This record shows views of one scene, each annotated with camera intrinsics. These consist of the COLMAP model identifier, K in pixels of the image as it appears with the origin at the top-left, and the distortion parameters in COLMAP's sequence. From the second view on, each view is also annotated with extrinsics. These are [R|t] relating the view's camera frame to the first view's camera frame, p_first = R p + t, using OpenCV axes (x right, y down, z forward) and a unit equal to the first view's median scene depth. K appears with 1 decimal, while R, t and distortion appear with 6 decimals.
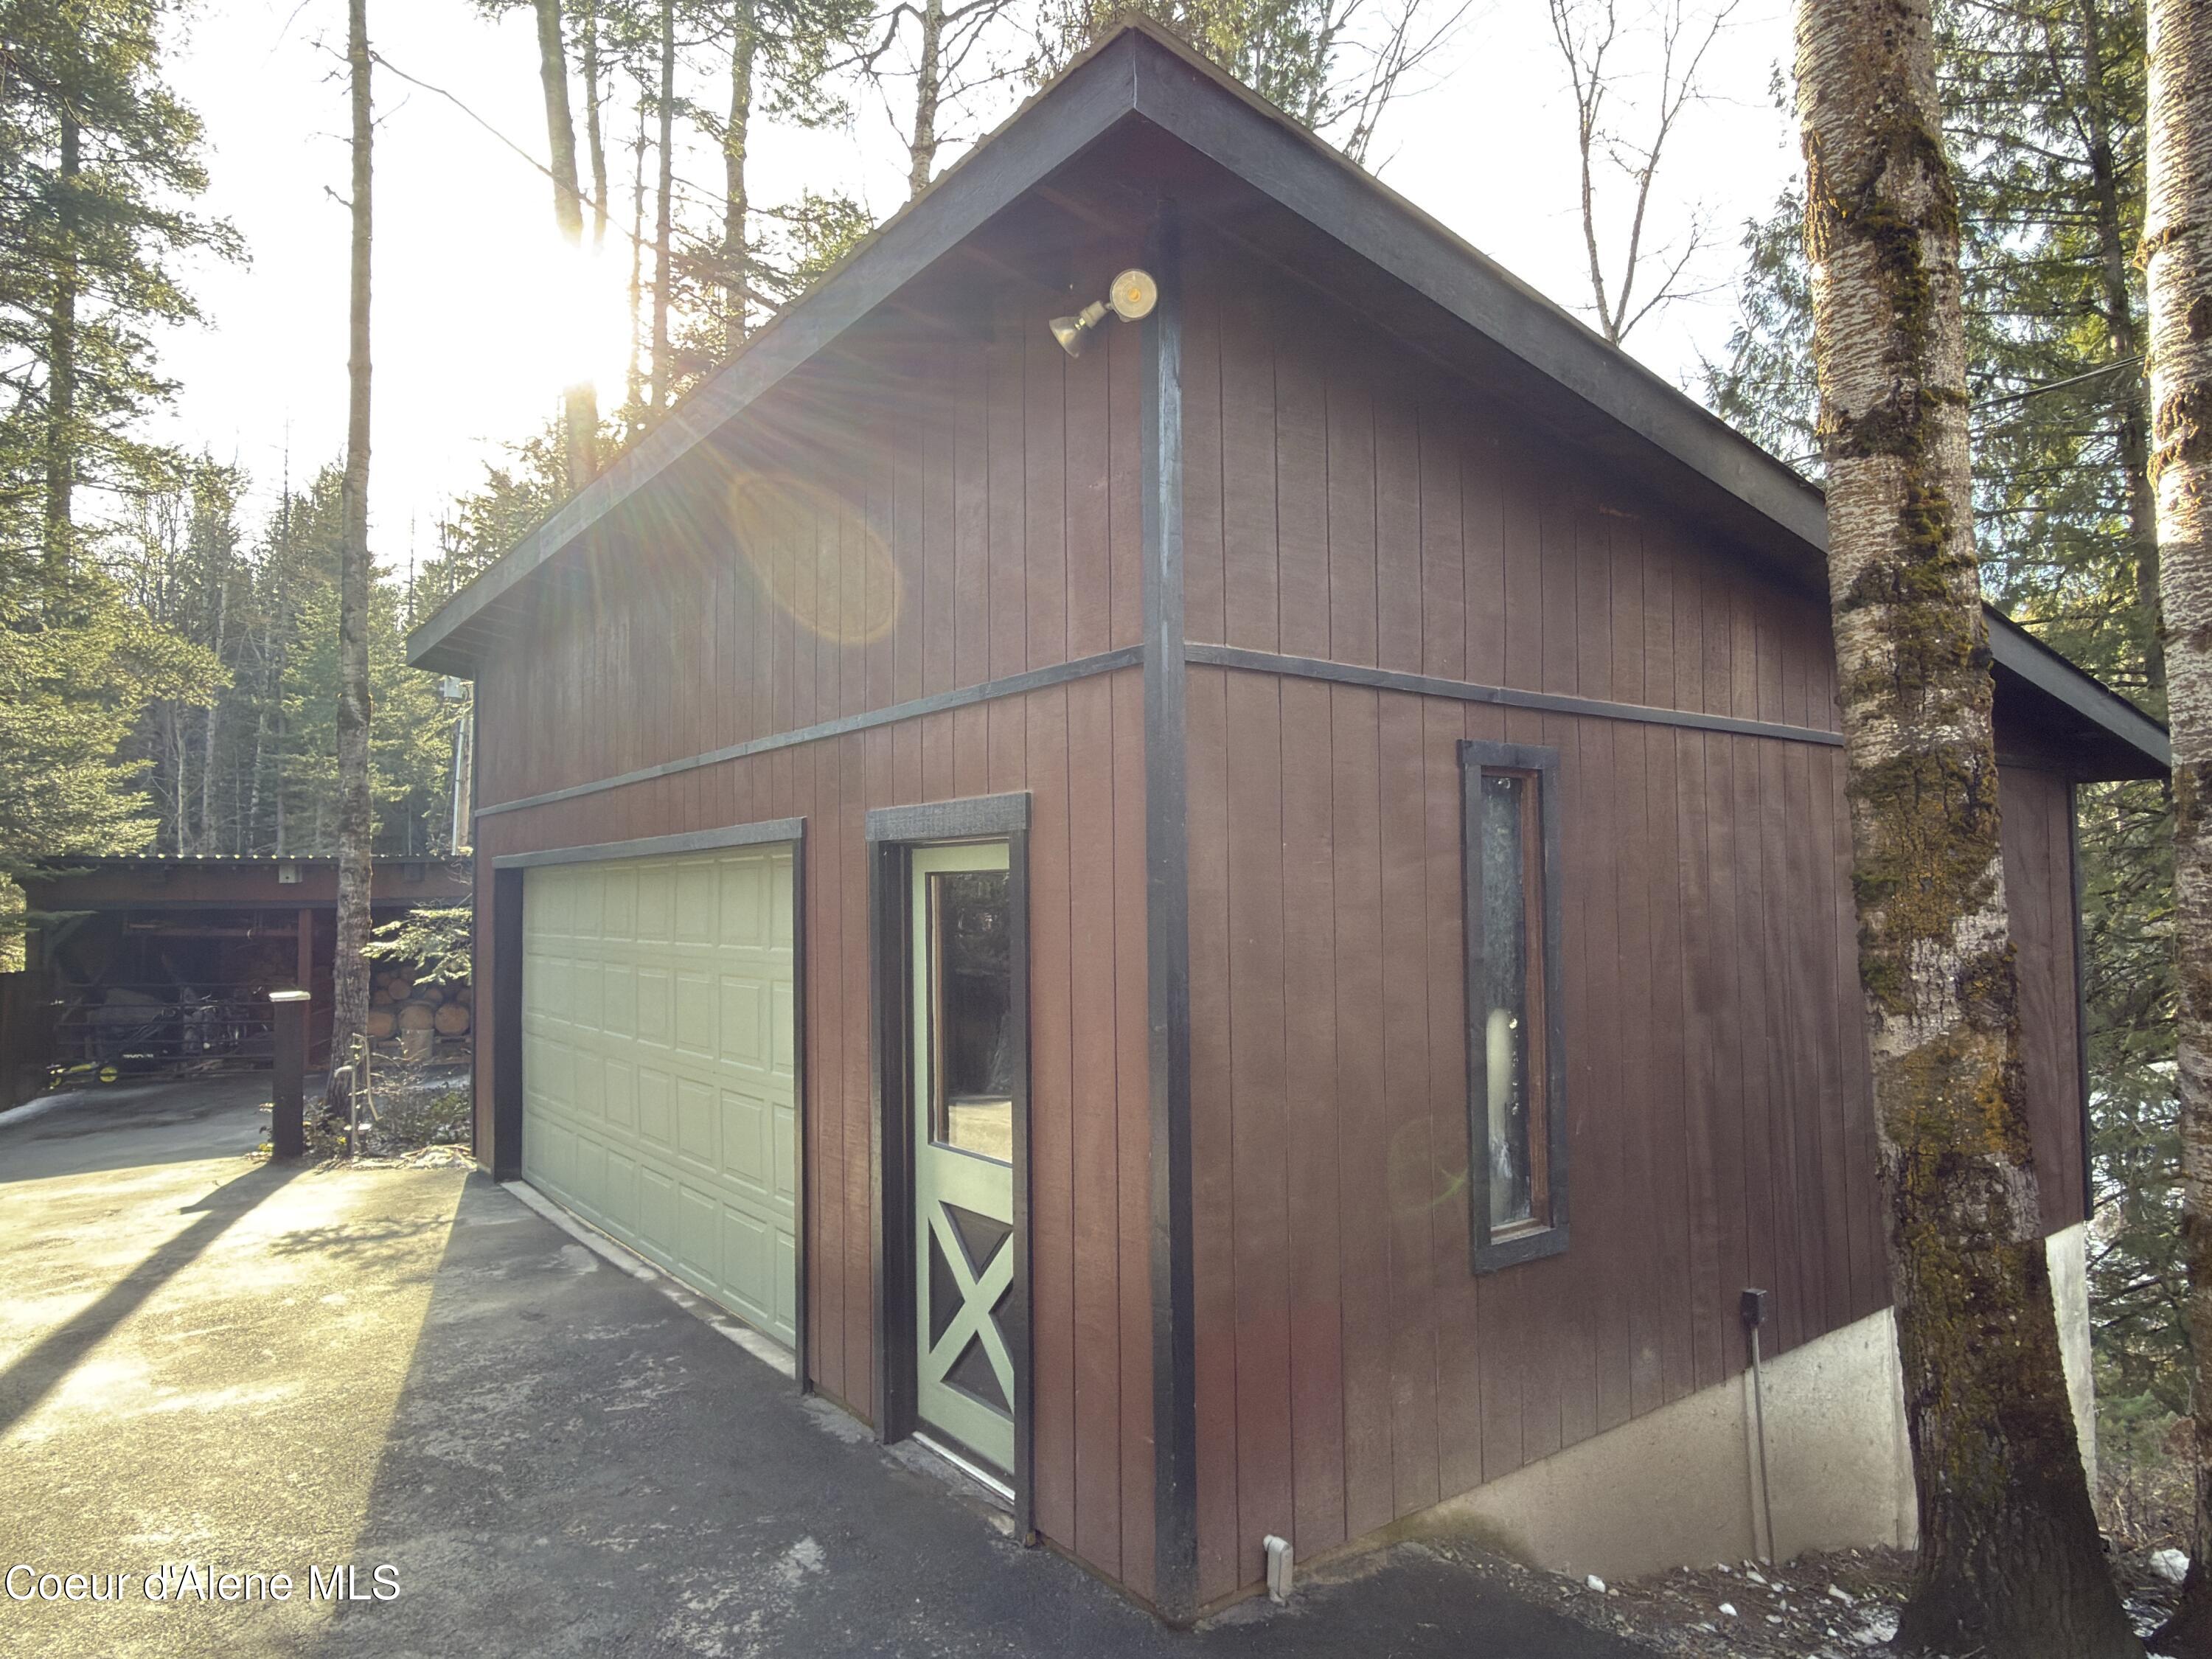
lens RADIAL K [[1335.1, 0, 1101.9], [0, 1335.1, 836.0], [0, 0, 1]] dist [-0.000889, -0.001447]
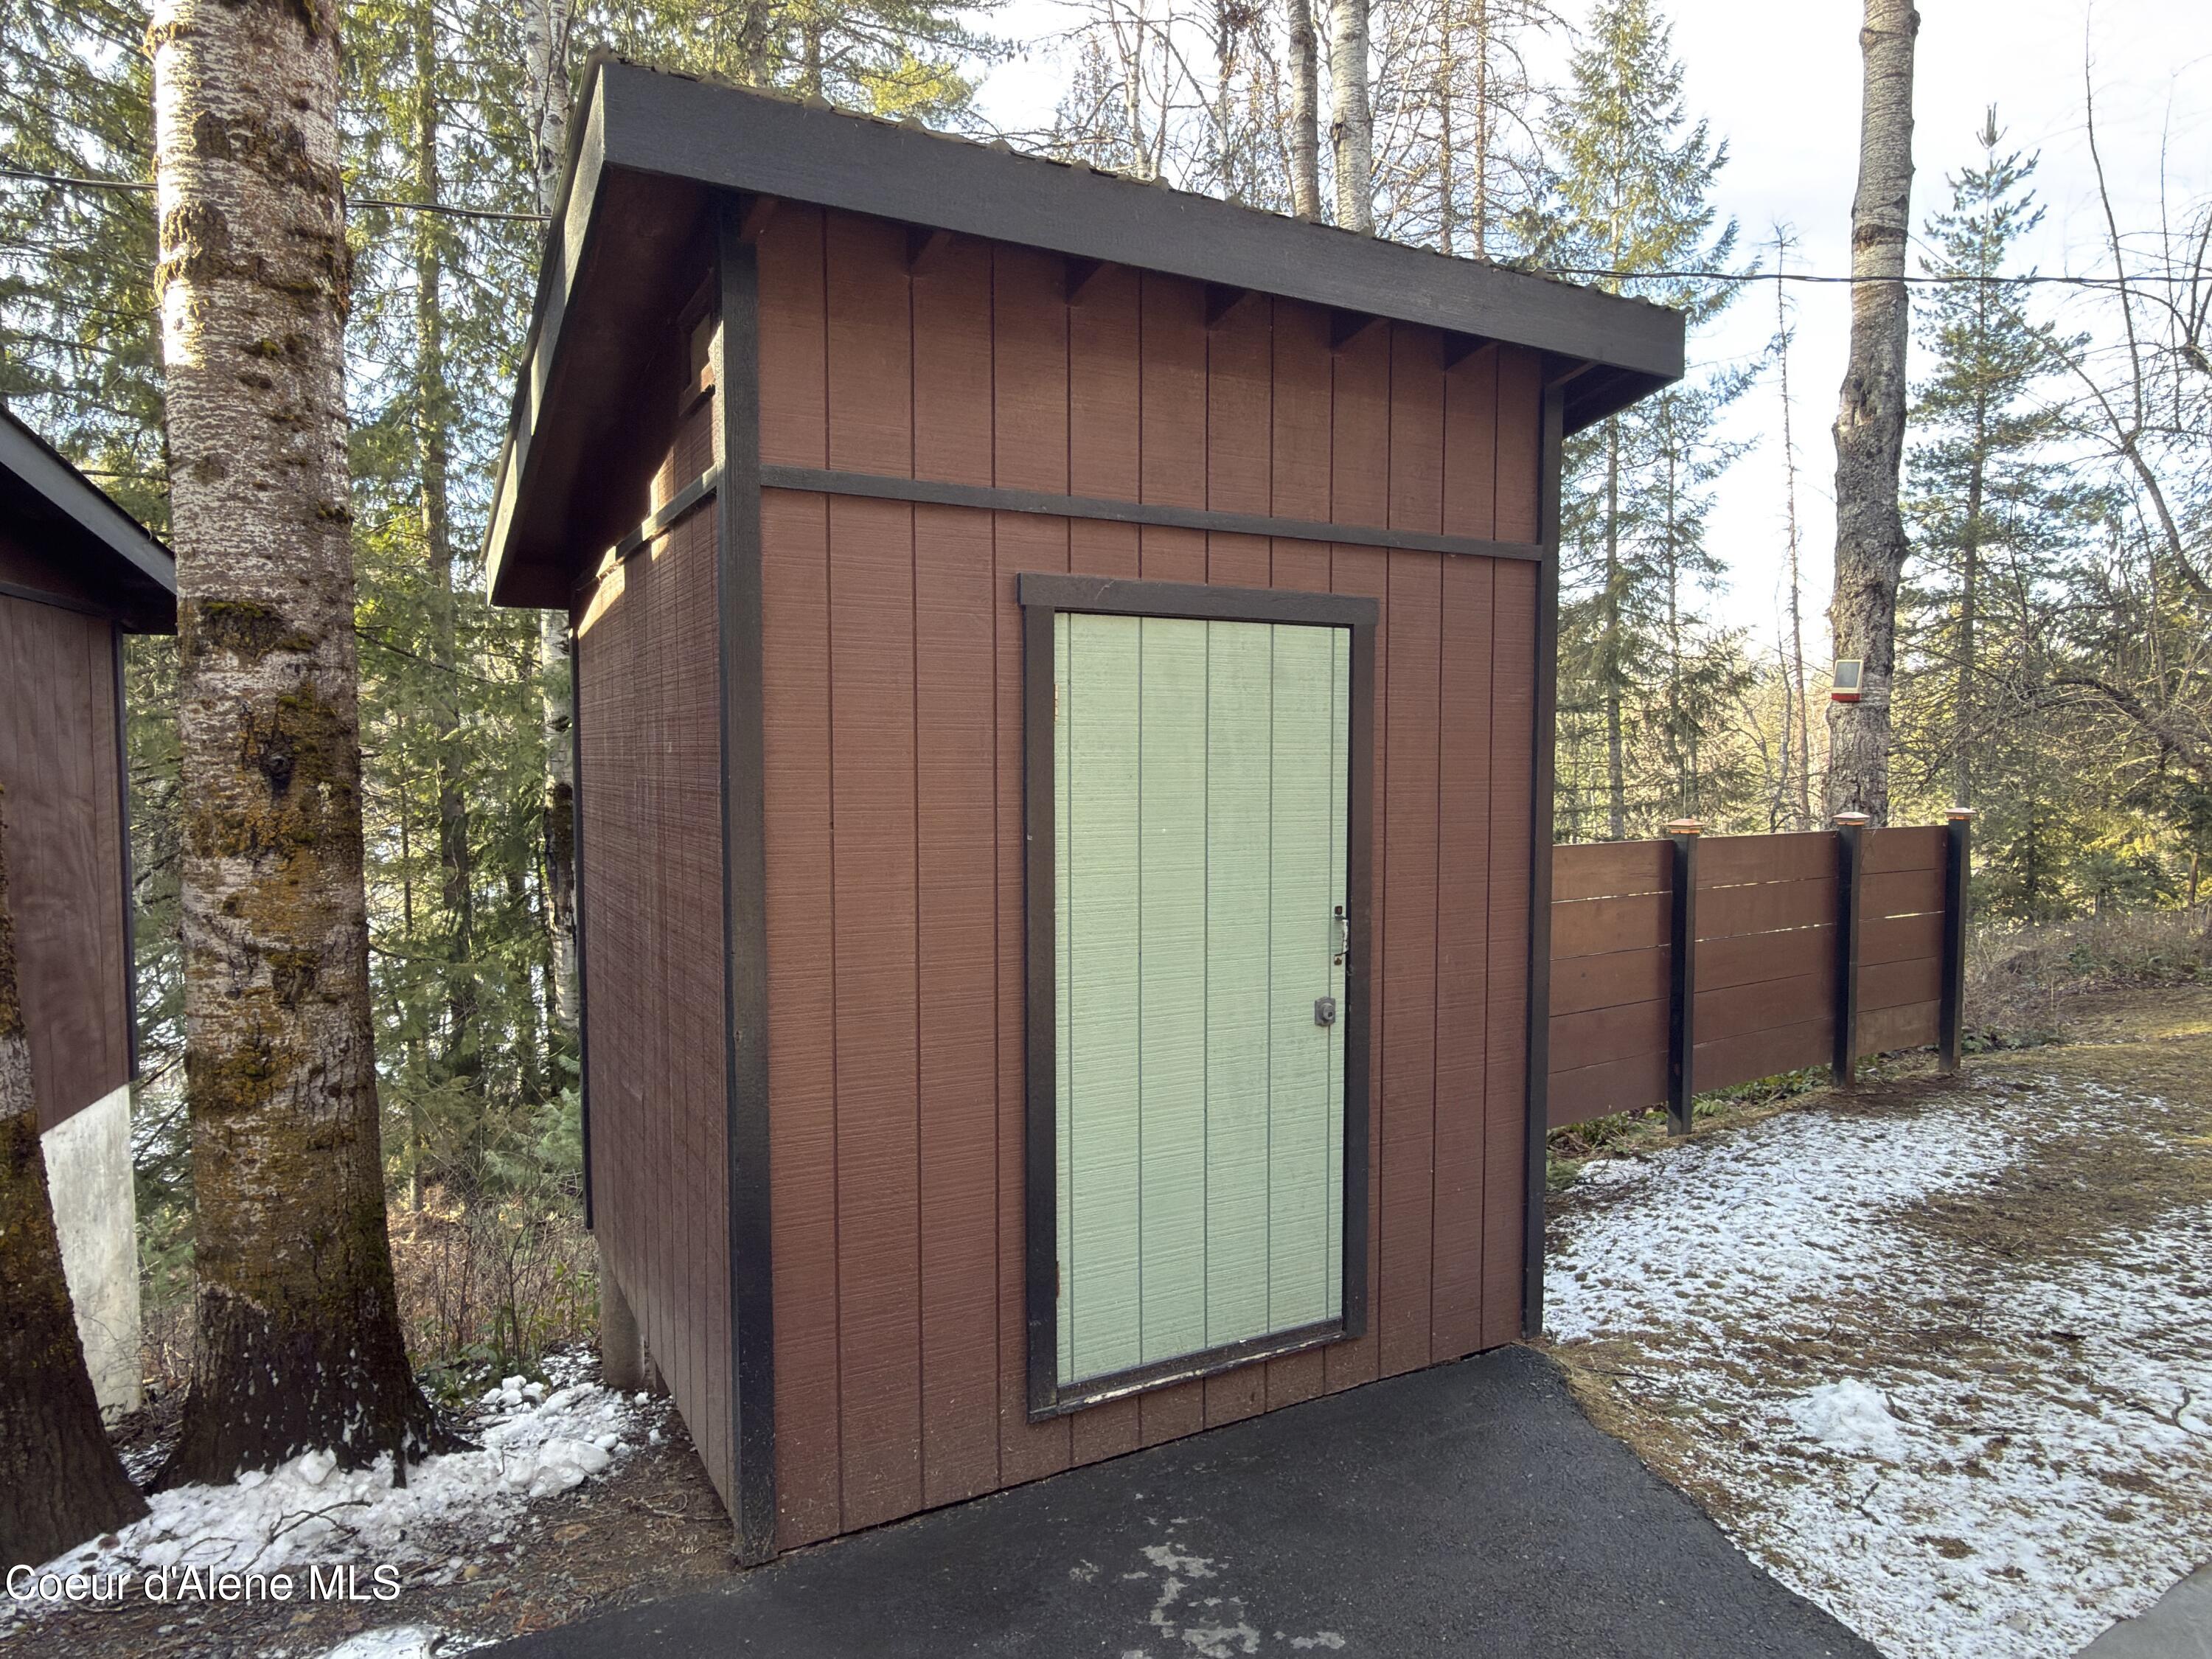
lens RADIAL K [[1335.1, 0, 1100.8], [0, 1335.1, 829.9], [0, 0, 1]] dist [-0.000889, -0.001447]
pose [[0.322760, -0.041704, 0.945561, 0.095121], [-0.046694, 0.997111, 0.059916, 0.025942], [-0.945328, -0.063490, 0.319881, 0.042527]]
